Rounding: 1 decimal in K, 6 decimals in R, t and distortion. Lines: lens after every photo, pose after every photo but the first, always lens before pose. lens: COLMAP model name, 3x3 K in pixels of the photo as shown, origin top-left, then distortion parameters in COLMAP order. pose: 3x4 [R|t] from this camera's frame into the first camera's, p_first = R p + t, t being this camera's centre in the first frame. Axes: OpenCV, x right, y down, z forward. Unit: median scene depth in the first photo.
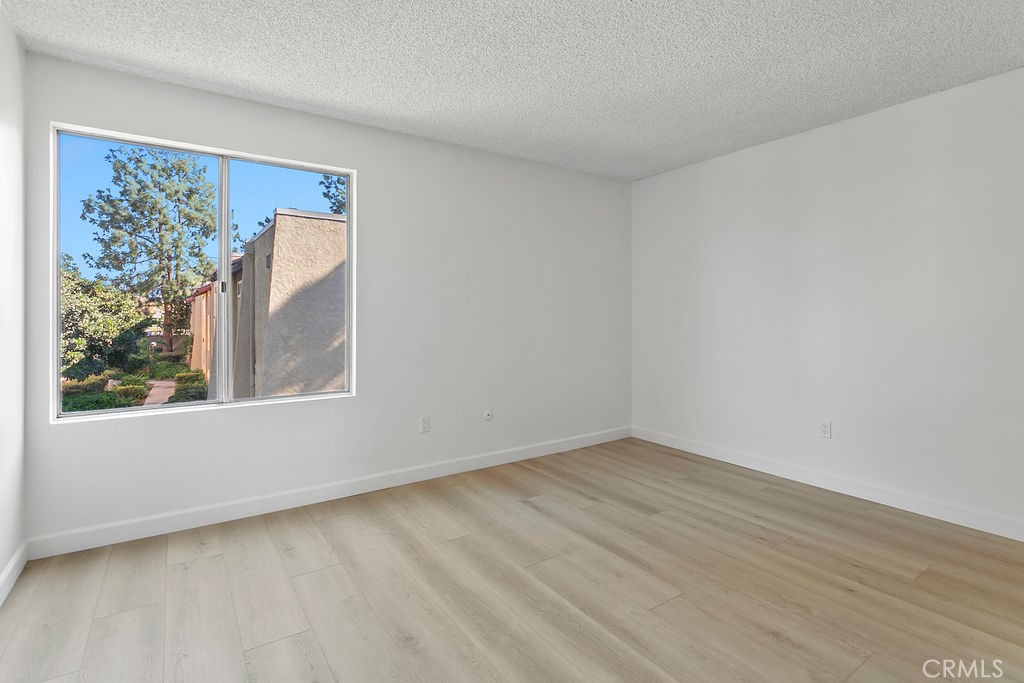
lens RADIAL K [[490.2, 0, 511.5], [0, 490.2, 314.2], [0, 0, 1]] dist [-0.002232, -0.000267]
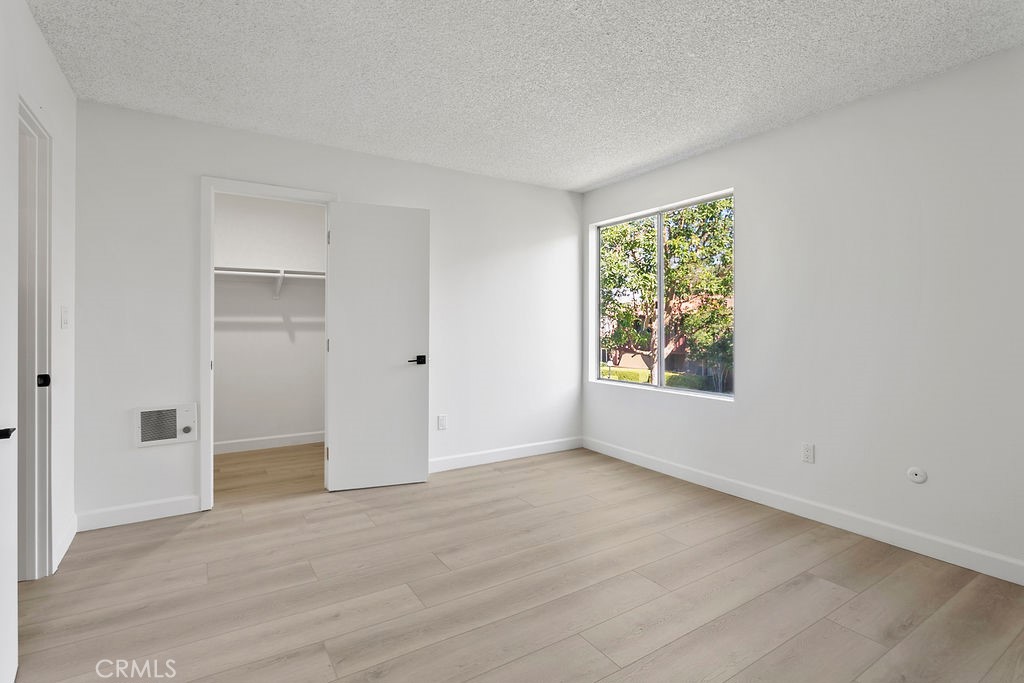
lens RADIAL K [[493.6, 0, 505.0], [0, 493.6, 320.4], [0, 0, 1]] dist [0.001130, 0.000609]
pose [[-0.037280, -0.013267, -0.999217, 0.773186], [-0.000523, 0.999912, -0.013256, 0.008292], [0.999305, 0.000029, -0.037284, 0.559211]]
